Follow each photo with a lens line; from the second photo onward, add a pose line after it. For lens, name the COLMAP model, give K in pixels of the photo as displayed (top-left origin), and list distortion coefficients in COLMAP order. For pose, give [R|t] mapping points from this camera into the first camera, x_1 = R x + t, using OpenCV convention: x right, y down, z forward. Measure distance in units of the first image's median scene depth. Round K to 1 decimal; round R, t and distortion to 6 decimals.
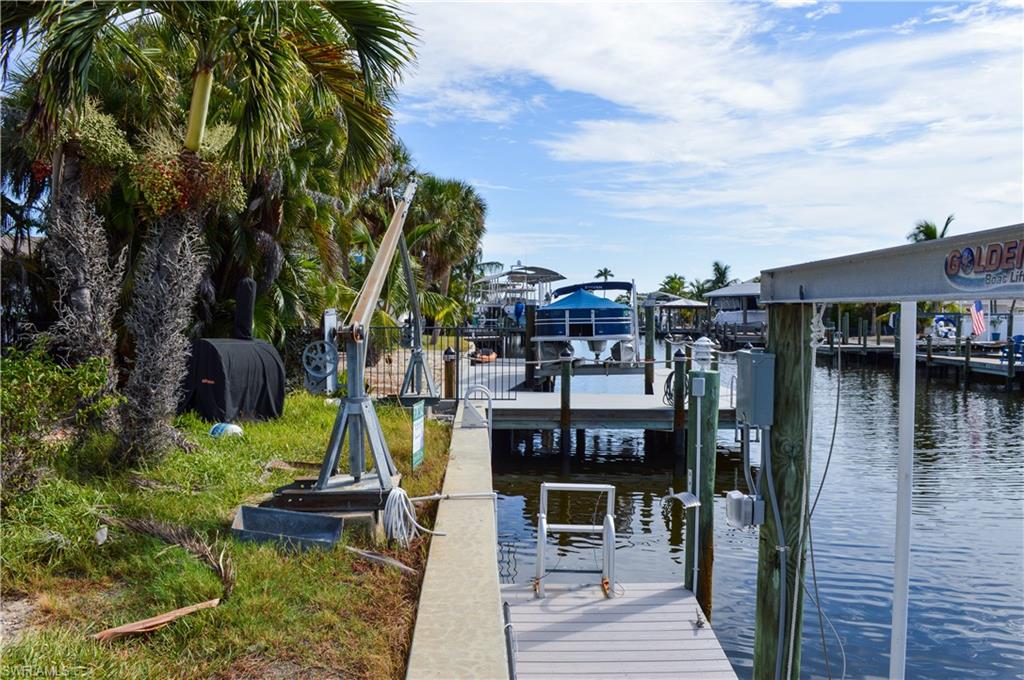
lens RADIAL K [[851.2, 0, 511.2], [0, 851.2, 363.0], [0, 0, 1]] dist [-0.080066, 0.002462]
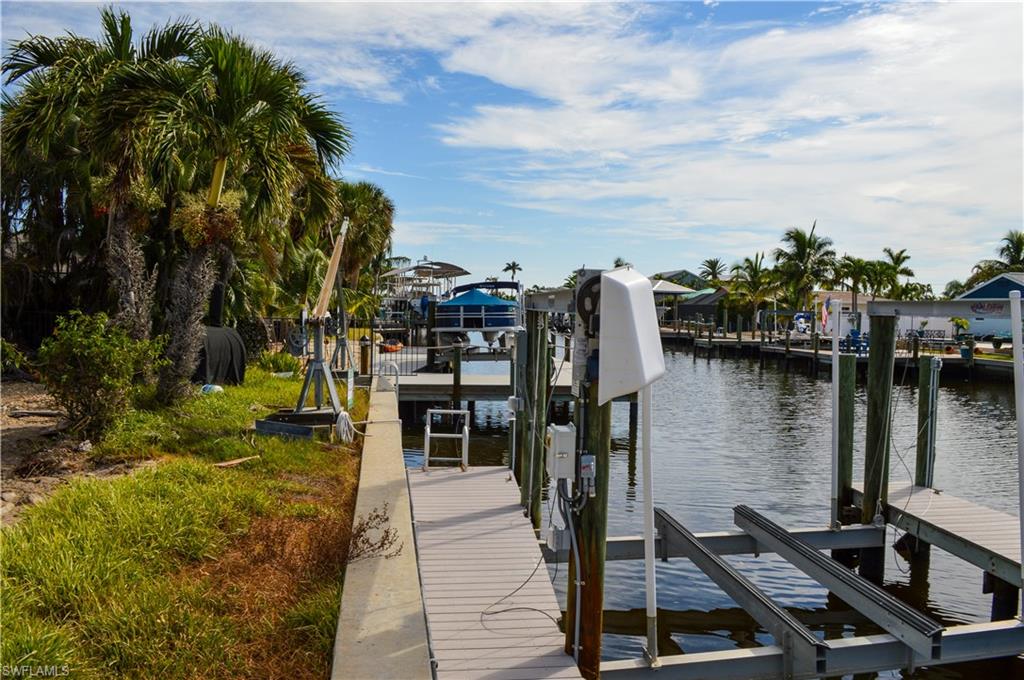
lens RADIAL K [[851.2, 0, 511.2], [0, 851.2, 363.0], [0, 0, 1]] dist [-0.080066, 0.002462]
pose [[0.994014, 0.005833, 0.109099, 0.004243], [-0.006714, 0.999948, 0.007709, 0.008335], [-0.109048, -0.008395, 0.994001, -0.194465]]
